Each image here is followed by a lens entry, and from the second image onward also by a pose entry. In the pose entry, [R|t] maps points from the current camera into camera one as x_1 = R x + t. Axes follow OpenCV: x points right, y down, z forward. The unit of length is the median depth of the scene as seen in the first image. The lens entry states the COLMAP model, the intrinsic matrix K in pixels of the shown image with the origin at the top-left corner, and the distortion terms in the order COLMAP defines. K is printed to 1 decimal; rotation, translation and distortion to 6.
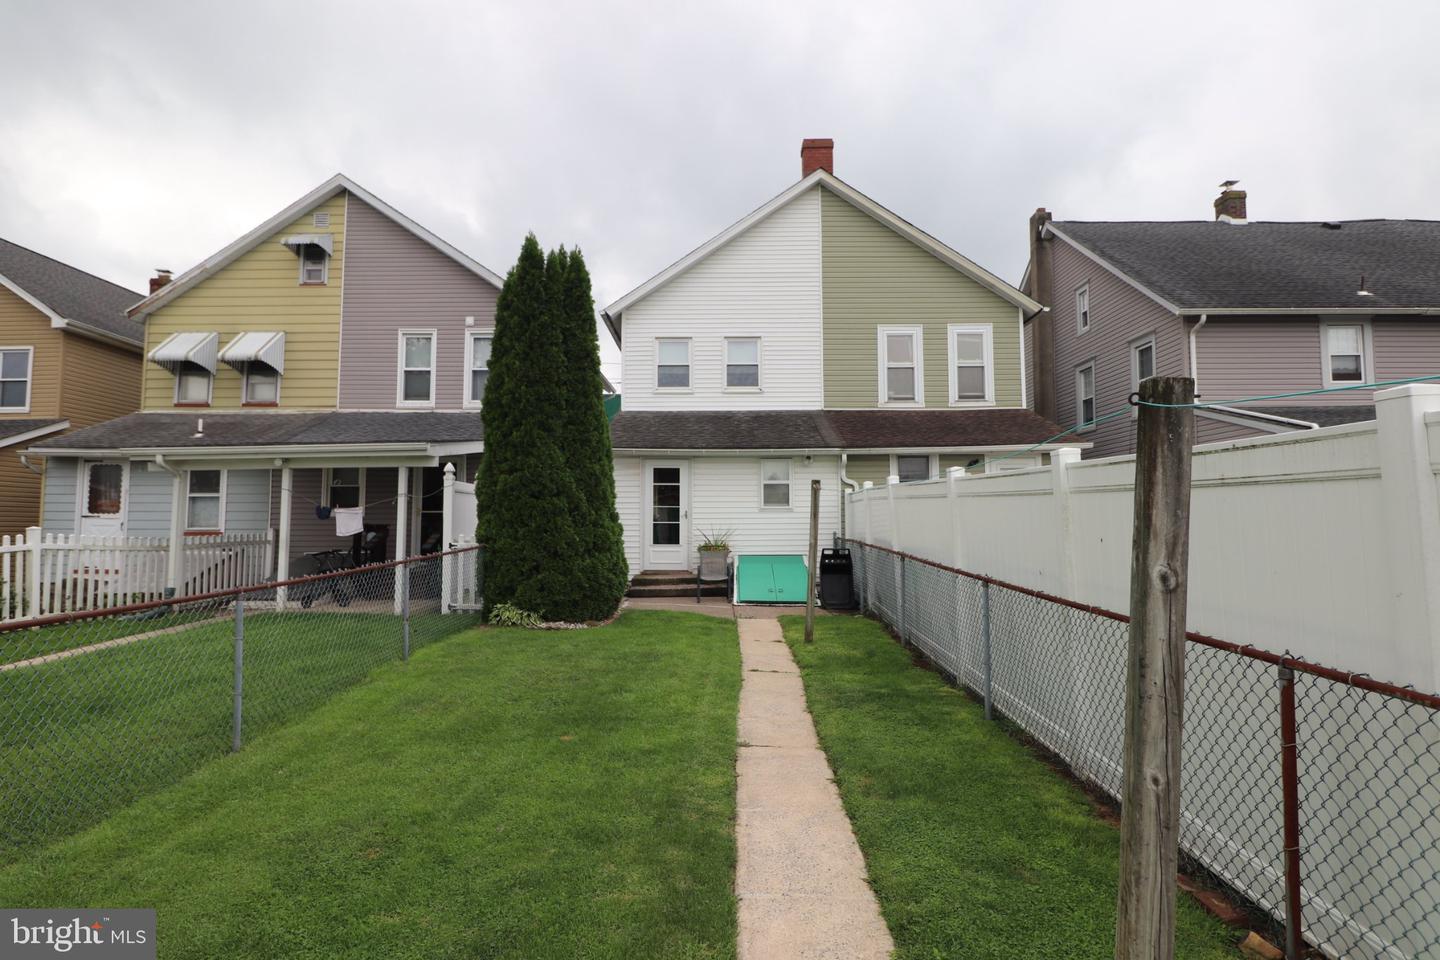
lens RADIAL K [[785.4, 0, 720.0], [0, 785.4, 480.0], [0, 0, 1]] dist [0.001562, -0.014560]
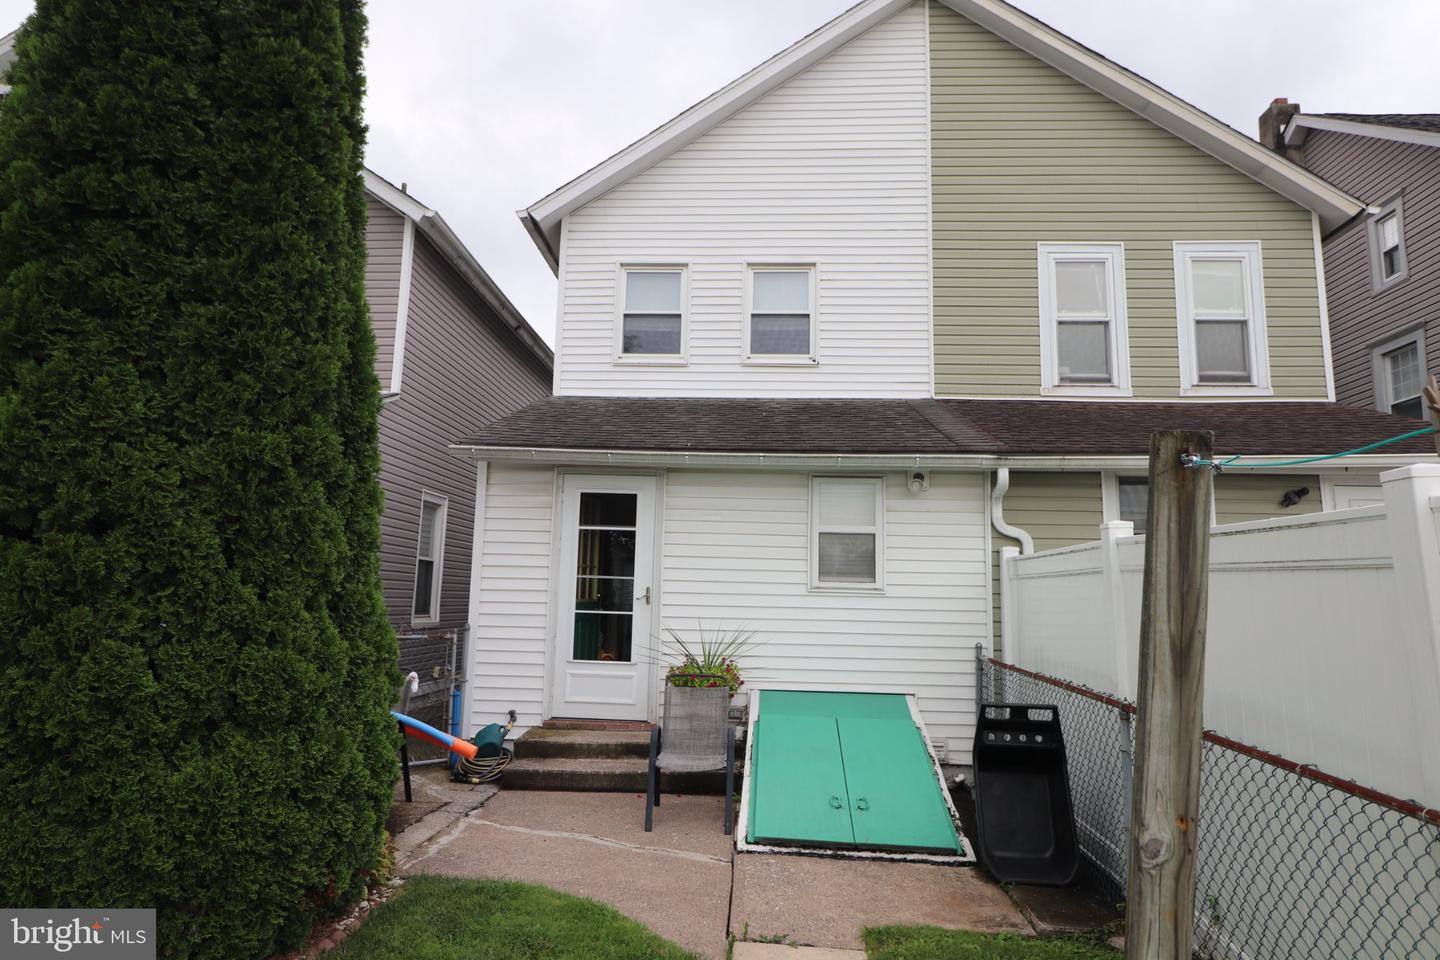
lens RADIAL K [[842.5, 0, 720.0], [0, 842.5, 480.0], [0, 0, 1]] dist [-0.000958, -0.001366]
pose [[0.998359, 0.019418, -0.053874, 0.022529], [-0.023728, 0.996468, -0.080554, 0.014348], [0.052120, 0.081700, 0.995293, 0.475439]]
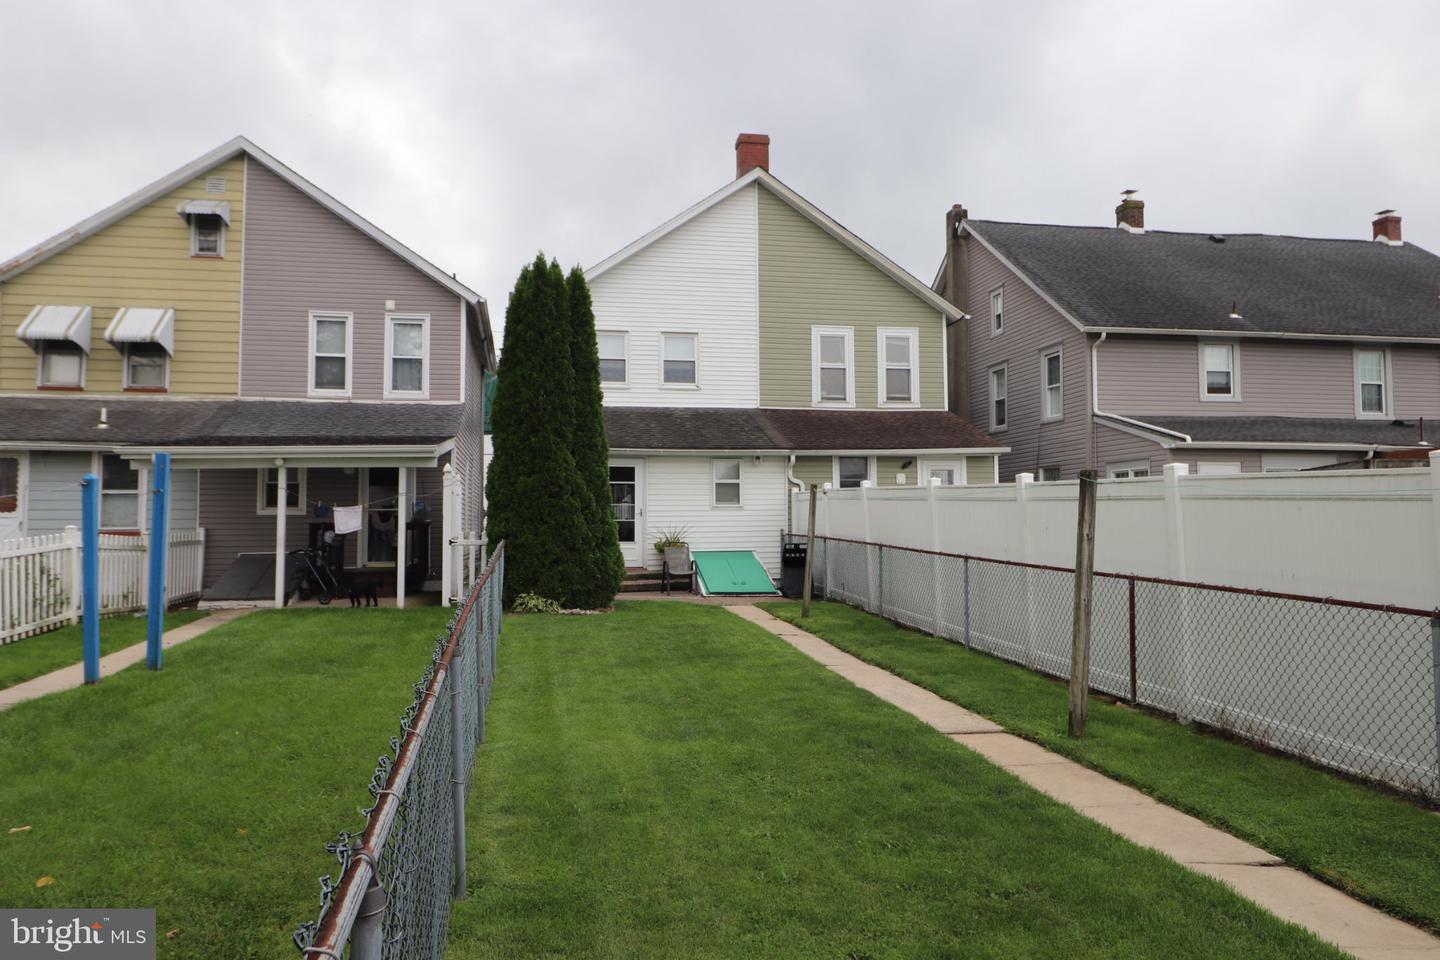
lens RADIAL K [[1041.0, 0, 720.8], [0, 1041.0, 485.9], [0, 0, 1]] dist [-0.002282, -0.000364]
pose [[0.979735, 0.004614, 0.200246, -0.198596], [-0.008558, 0.999786, 0.018834, -0.015833], [-0.200116, -0.020166, 0.979565, -0.323450]]
